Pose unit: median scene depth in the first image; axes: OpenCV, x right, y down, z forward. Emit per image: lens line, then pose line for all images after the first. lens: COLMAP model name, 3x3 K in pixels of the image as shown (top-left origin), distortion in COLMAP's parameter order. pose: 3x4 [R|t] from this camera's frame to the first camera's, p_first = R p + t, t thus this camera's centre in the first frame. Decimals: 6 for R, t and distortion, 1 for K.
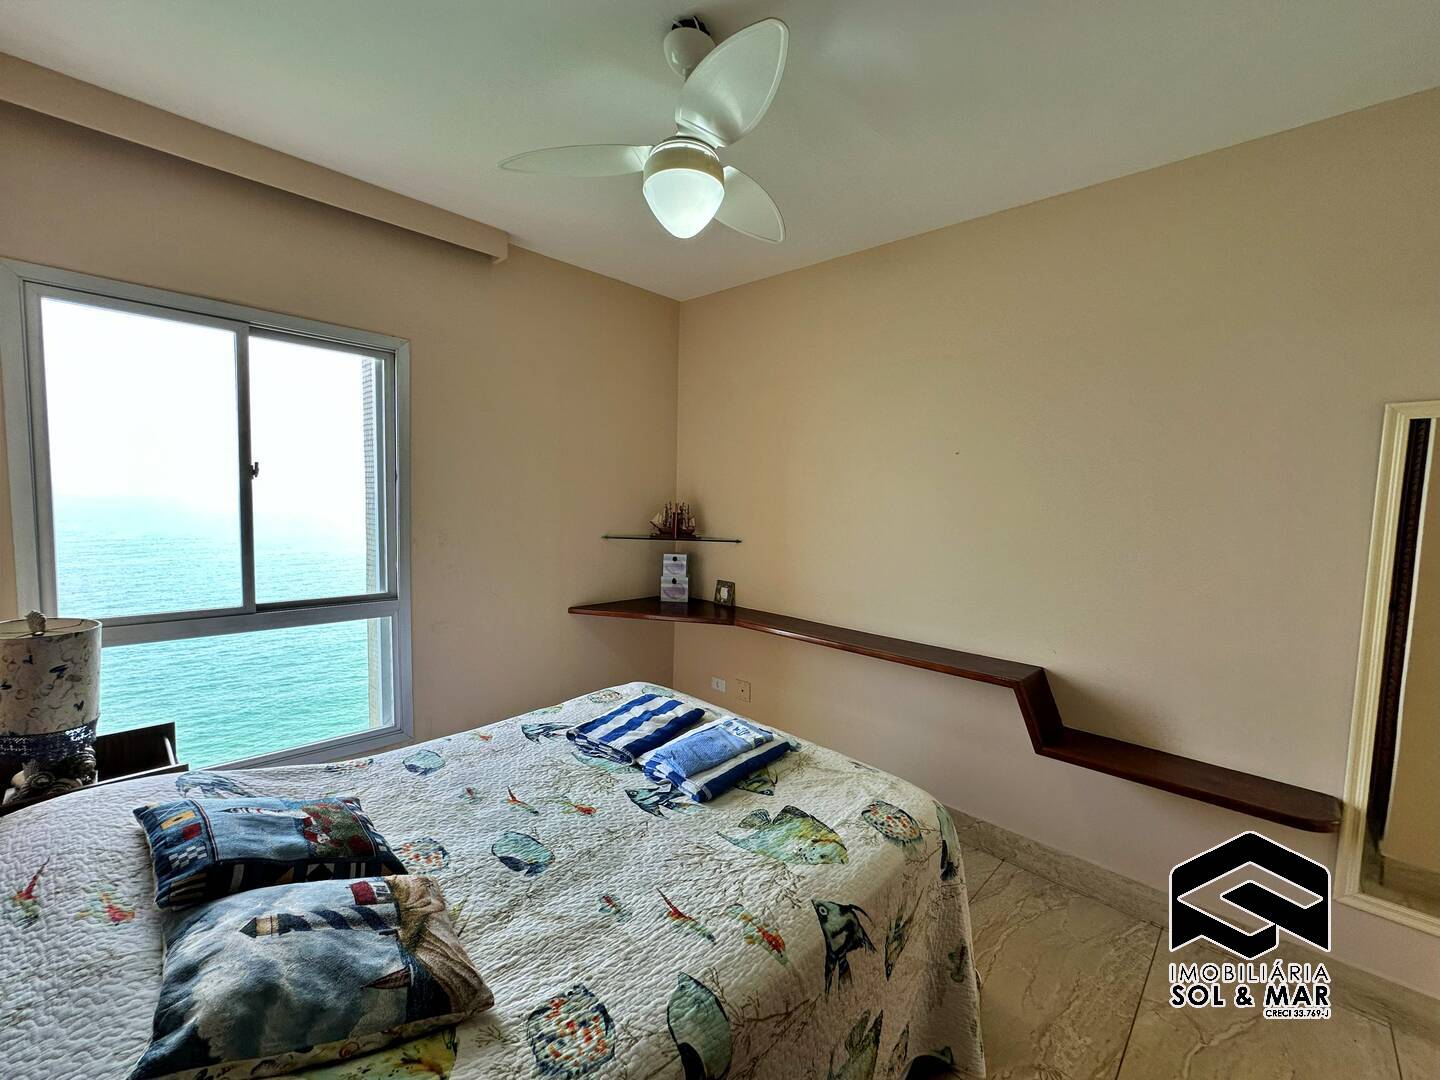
lens RADIAL K [[574.1, 0, 720.5], [0, 574.1, 546.0], [0, 0, 1]] dist [-0.002665, 0.000959]
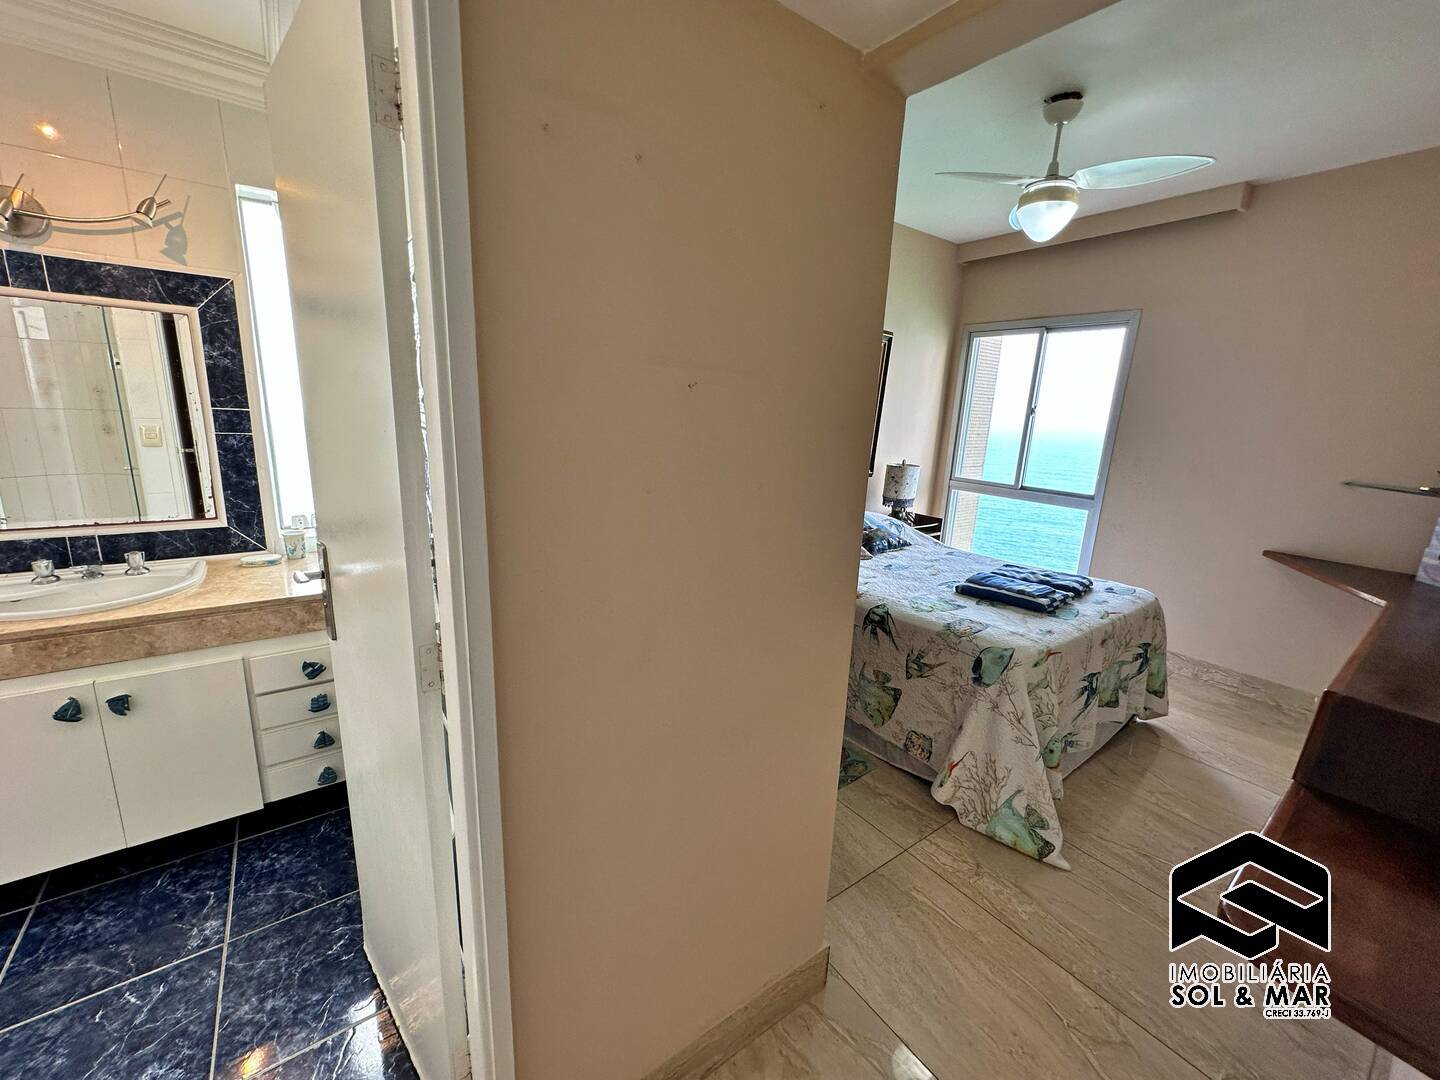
lens RADIAL K [[574.1, 0, 717.3], [0, 574.1, 540.0], [0, 0, 1]] dist [-0.002665, 0.000959]
pose [[-0.159512, 0.189147, -0.968906, 1.656147], [-0.131541, 0.968649, 0.210753, 0.019806], [0.978393, 0.161069, -0.129631, 0.460892]]
